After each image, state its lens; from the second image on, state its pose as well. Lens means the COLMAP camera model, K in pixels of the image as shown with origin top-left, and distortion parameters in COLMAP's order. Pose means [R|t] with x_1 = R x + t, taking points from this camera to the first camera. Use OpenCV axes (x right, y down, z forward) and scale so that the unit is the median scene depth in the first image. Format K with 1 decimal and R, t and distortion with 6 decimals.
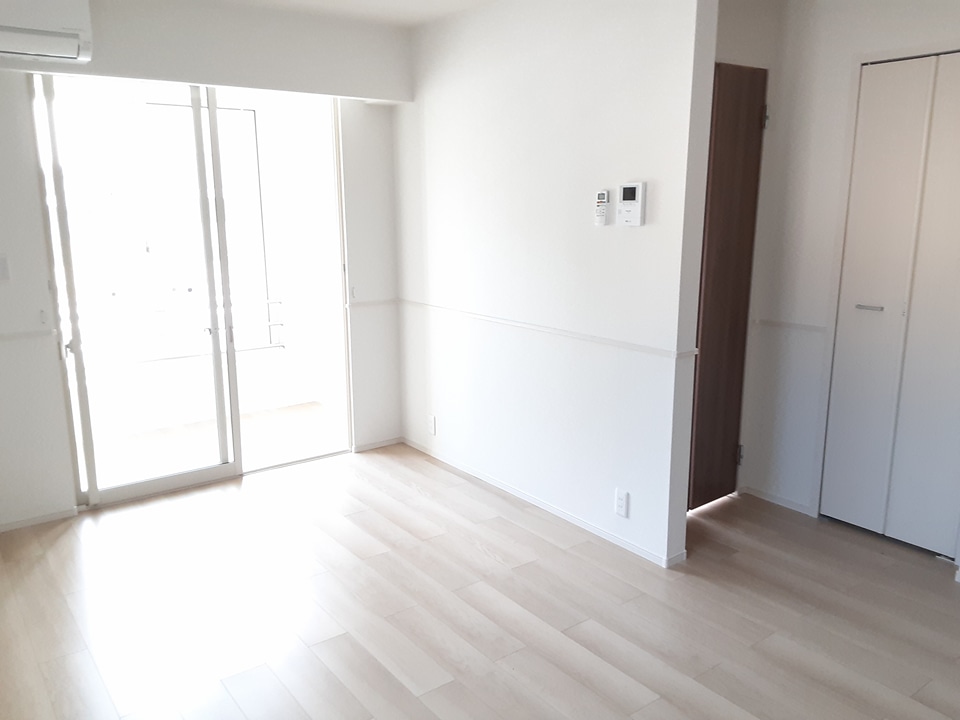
lens RADIAL K [[762.3, 0, 470.1], [0, 762.3, 363.4], [0, 0, 1]] dist [0.118628, -0.189761]
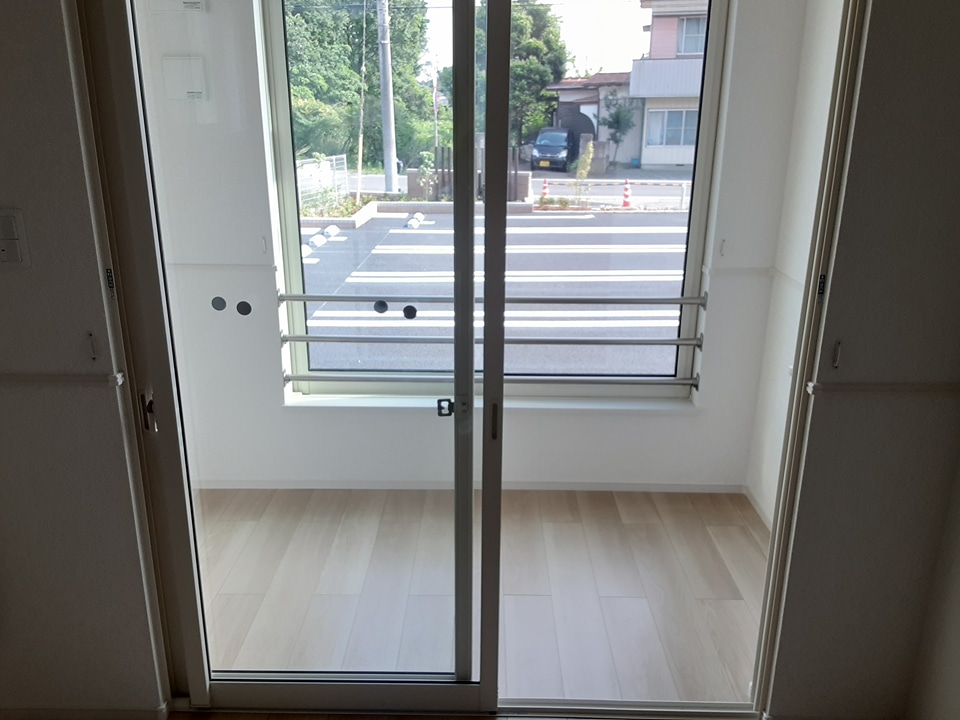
lens RADIAL K [[762.3, 0, 470.1], [0, 762.3, 363.4], [0, 0, 1]] dist [0.118628, -0.189761]
pose [[0.789080, 0.198710, -0.581264, -0.090624], [-0.137471, 0.979359, 0.148183, -0.136783], [0.598711, -0.037022, 0.800109, 0.698515]]
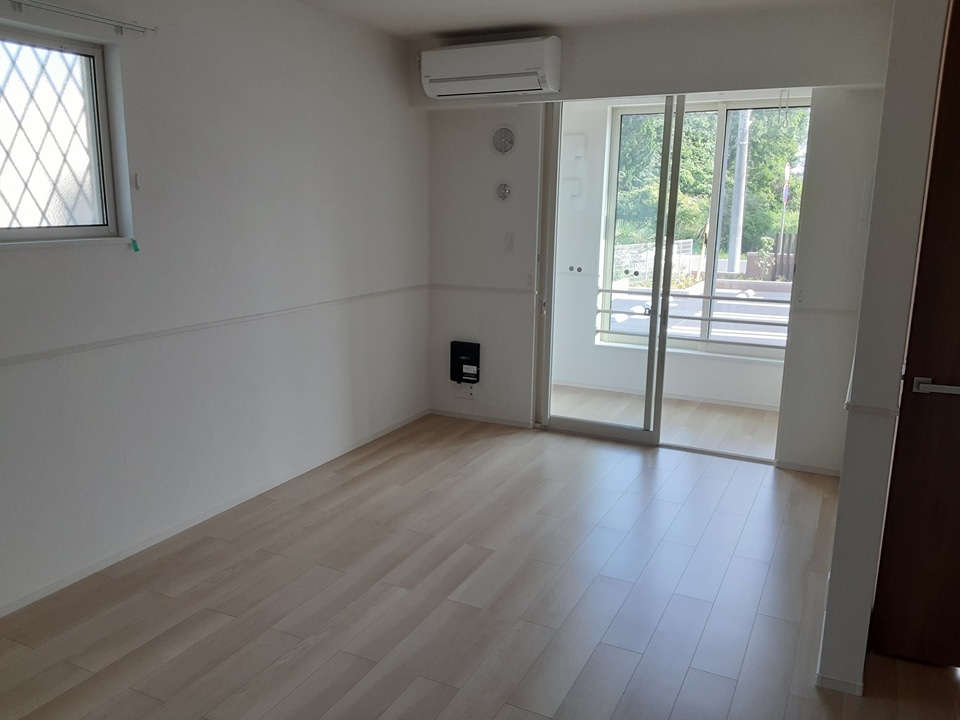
lens RADIAL K [[762.3, 0, 470.1], [0, 762.3, 363.4], [0, 0, 1]] dist [0.118628, -0.189761]
pose [[0.436939, 0.196164, -0.877840, 0.583272], [-0.201763, 0.972436, 0.116876, -0.049005], [0.876570, 0.126048, 0.464474, 0.263052]]
